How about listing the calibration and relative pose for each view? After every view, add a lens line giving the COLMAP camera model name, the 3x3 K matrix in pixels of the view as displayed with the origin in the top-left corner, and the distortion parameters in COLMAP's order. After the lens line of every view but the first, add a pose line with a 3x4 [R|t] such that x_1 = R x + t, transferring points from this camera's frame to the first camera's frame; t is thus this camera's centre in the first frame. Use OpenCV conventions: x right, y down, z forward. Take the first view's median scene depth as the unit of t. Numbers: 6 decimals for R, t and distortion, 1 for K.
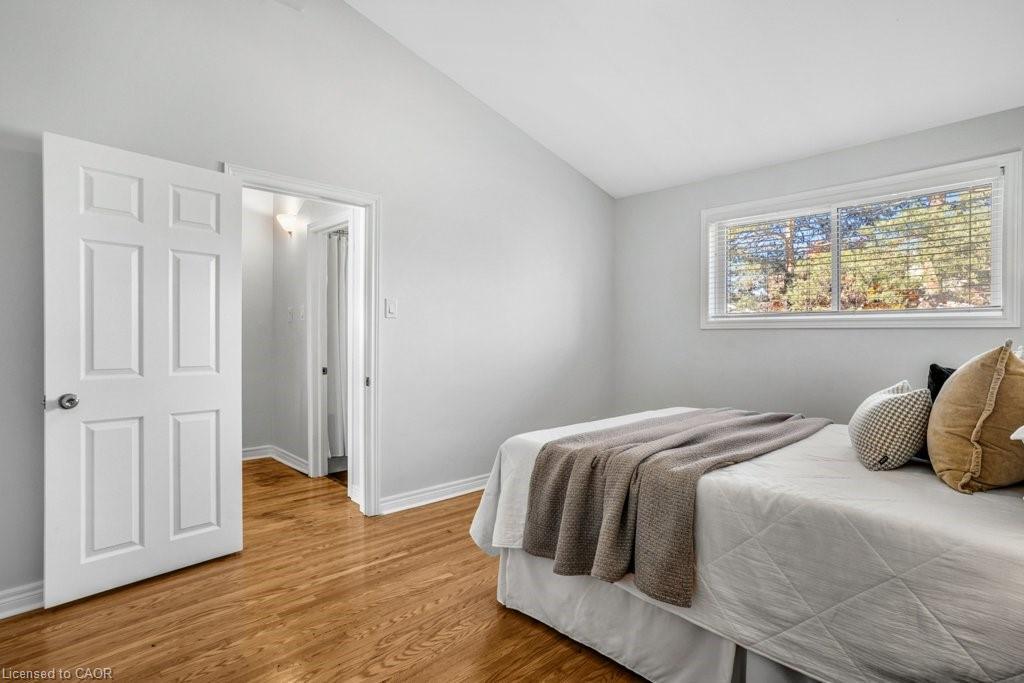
lens RADIAL K [[509.1, 0, 511.9], [0, 509.1, 330.9], [0, 0, 1]] dist [-0.058603, 0.035802]
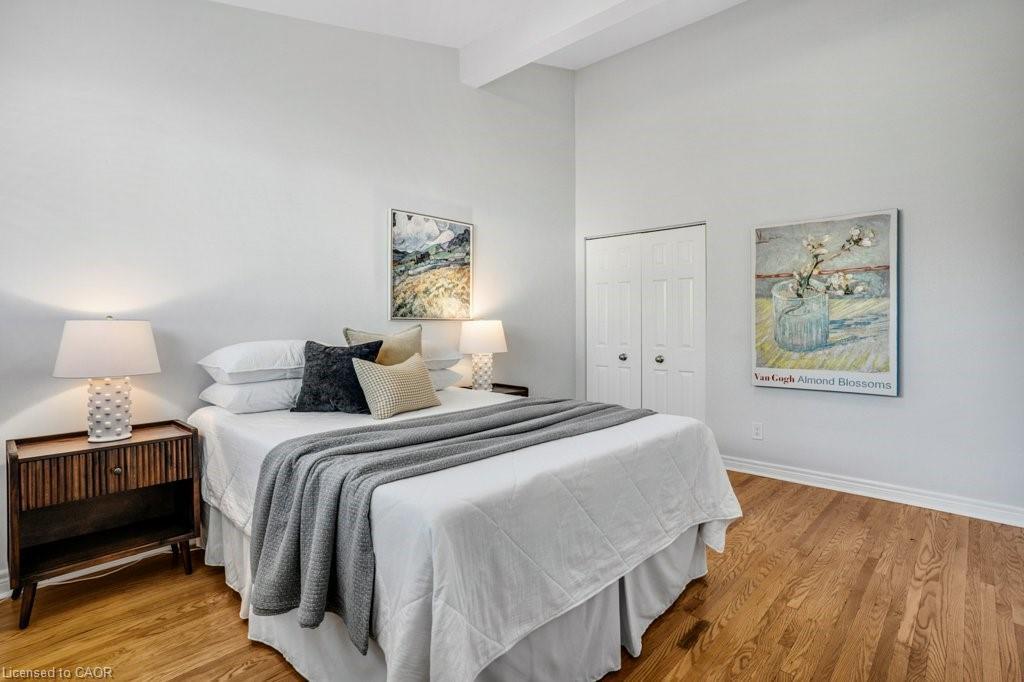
lens RADIAL K [[509.1, 0, 511.9], [0, 509.1, 330.4], [0, 0, 1]] dist [-0.058603, 0.035802]
pose [[-0.998725, -0.010515, -0.049384, 0.417263], [-0.010627, 0.999942, 0.002004, 0.032483], [0.049360, 0.002527, -0.998778, 1.941630]]
